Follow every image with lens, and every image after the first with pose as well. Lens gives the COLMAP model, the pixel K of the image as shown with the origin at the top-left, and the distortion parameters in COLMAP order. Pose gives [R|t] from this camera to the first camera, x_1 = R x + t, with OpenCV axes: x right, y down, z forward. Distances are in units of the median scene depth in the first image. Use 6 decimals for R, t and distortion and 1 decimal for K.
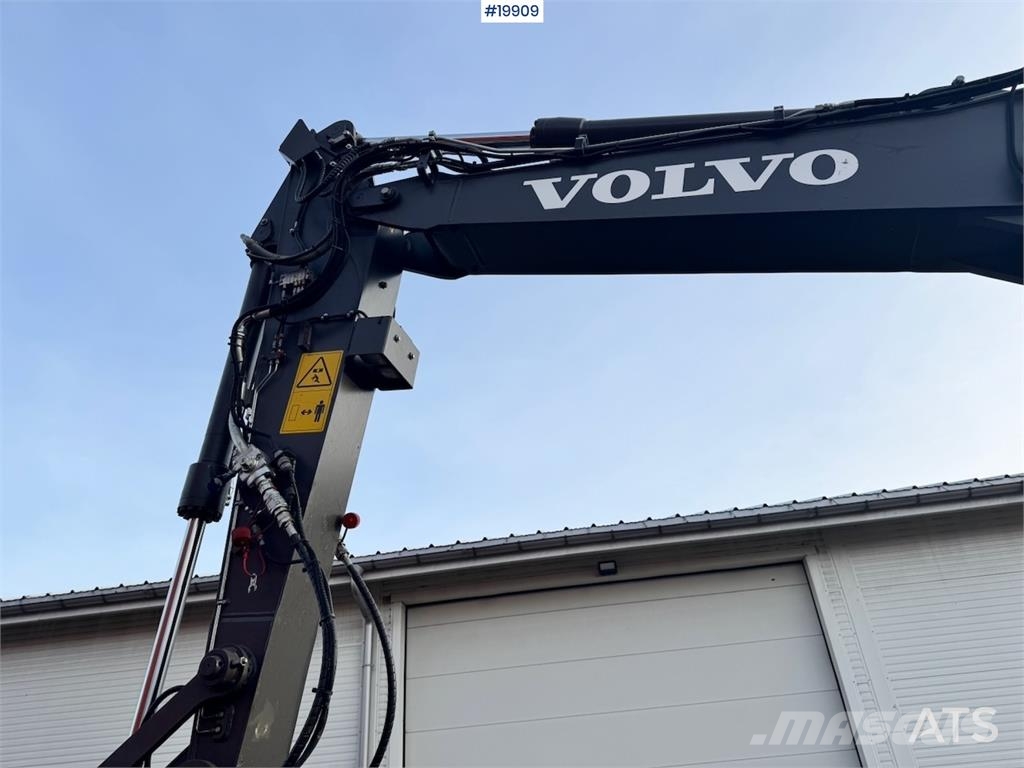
lens RADIAL K [[714.8, 0, 516.5], [0, 714.8, 394.1], [0, 0, 1]] dist [0.089696, -0.123187]
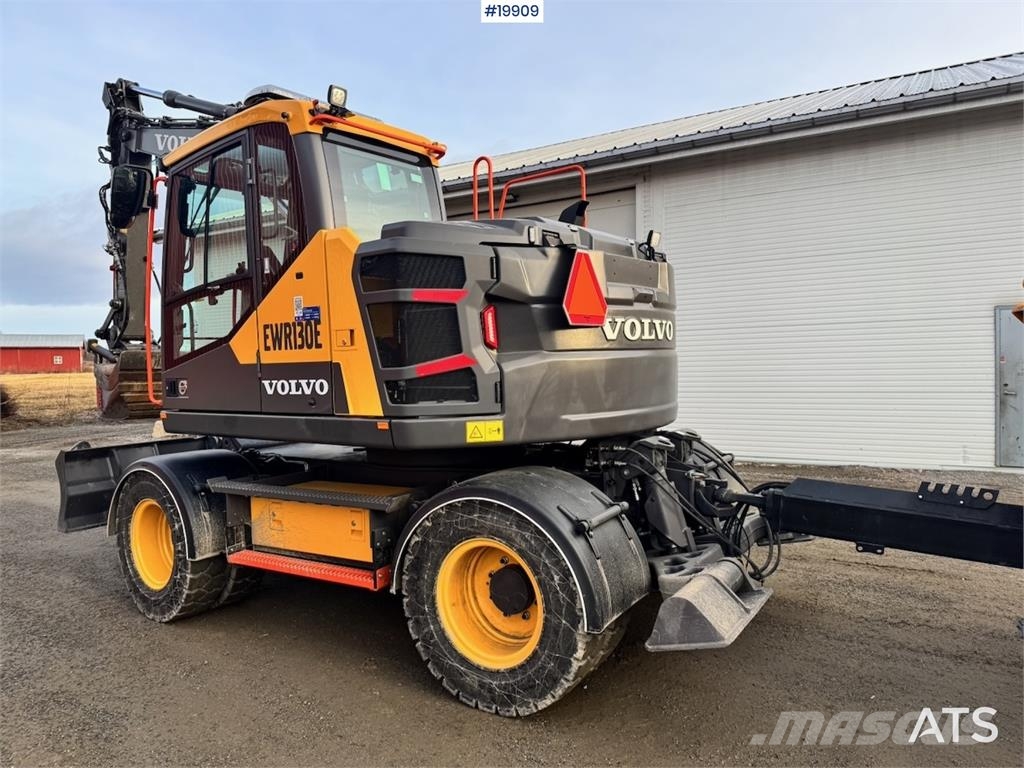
lens RADIAL K [[714.8, 0, 511.0], [0, 714.8, 385.3], [0, 0, 1]] dist [0.089696, -0.123187]
pose [[0.930283, 0.055569, -0.362610, 2.373302], [0.158809, 0.830031, 0.534628, -0.789208], [0.330687, -0.554941, 0.763339, -1.182088]]
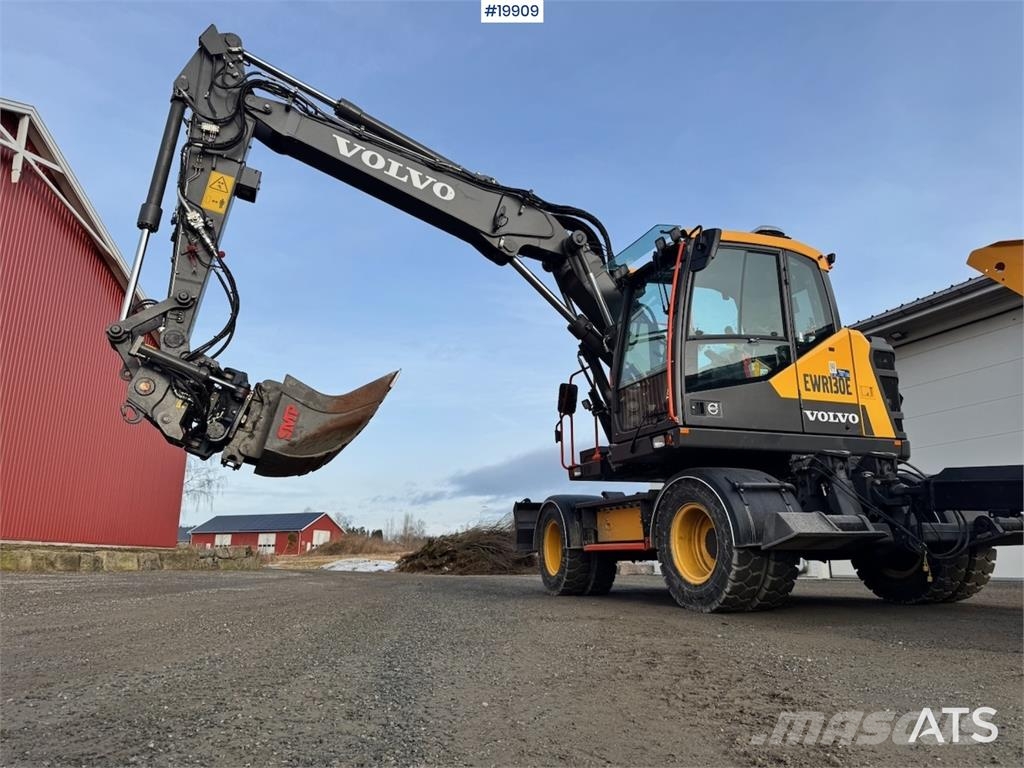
lens RADIAL K [[714.8, 0, 512.4], [0, 714.8, 379.8], [0, 0, 1]] dist [0.089696, -0.123187]
pose [[0.768533, 0.207520, 0.605221, -0.819422], [-0.361367, 0.921401, 0.142946, -0.119392], [-0.527987, -0.328566, 0.783118, -1.415548]]
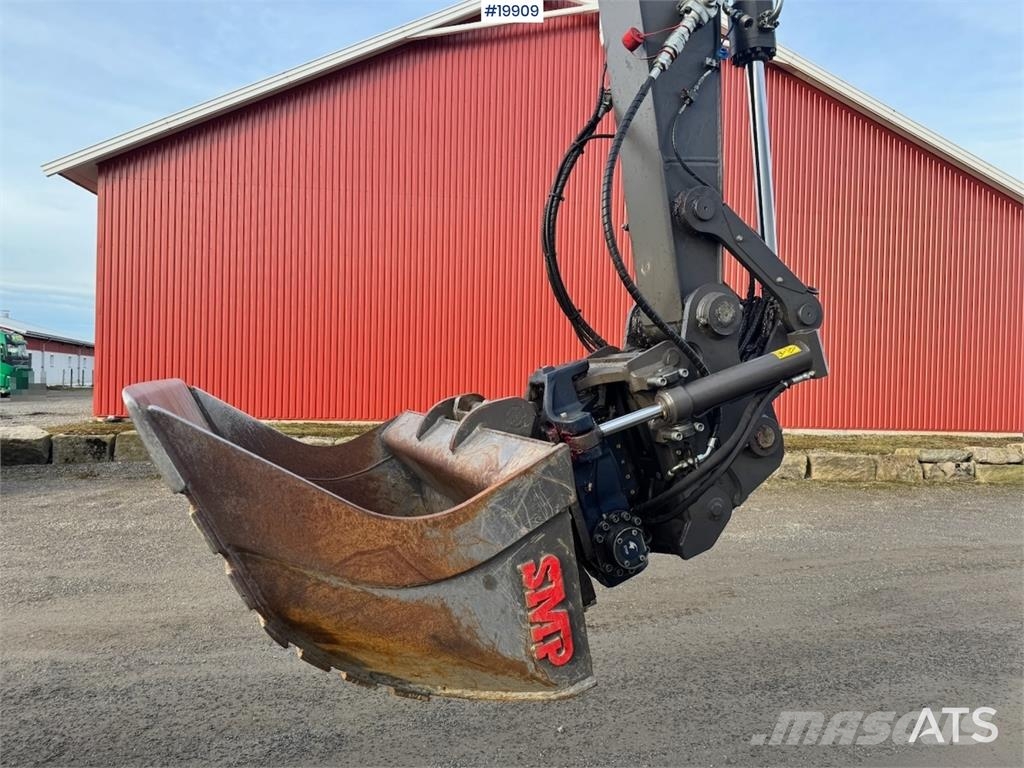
lens RADIAL K [[714.8, 0, 510.0], [0, 714.8, 384.0], [0, 0, 1]] dist [0.089696, -0.123187]
pose [[0.737521, 0.070168, -0.671669, 2.889286], [0.293785, 0.862207, 0.412662, 0.504884], [0.608073, -0.501673, 0.615282, 1.133130]]
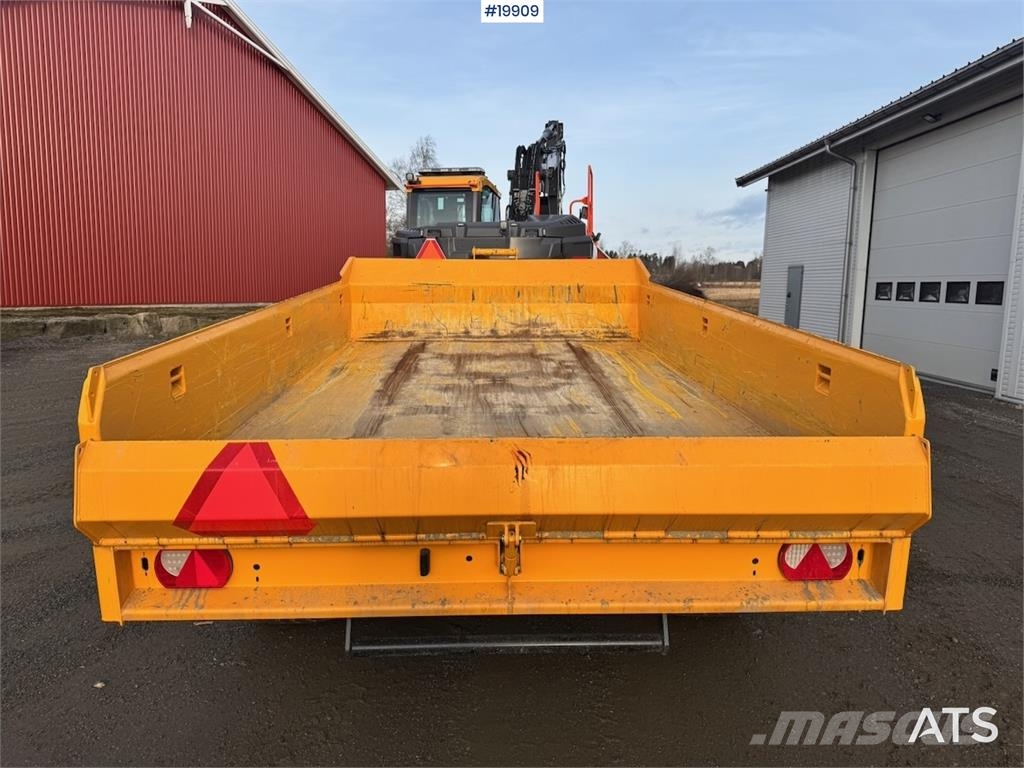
lens RADIAL K [[714.8, 0, 512.5], [0, 714.8, 392.7], [0, 0, 1]] dist [0.089696, -0.123187]
pose [[0.955996, 0.023002, 0.292476, 0.497453], [-0.202046, 0.774447, 0.599508, -1.661566], [-0.212718, -0.632221, 0.745015, -2.868311]]
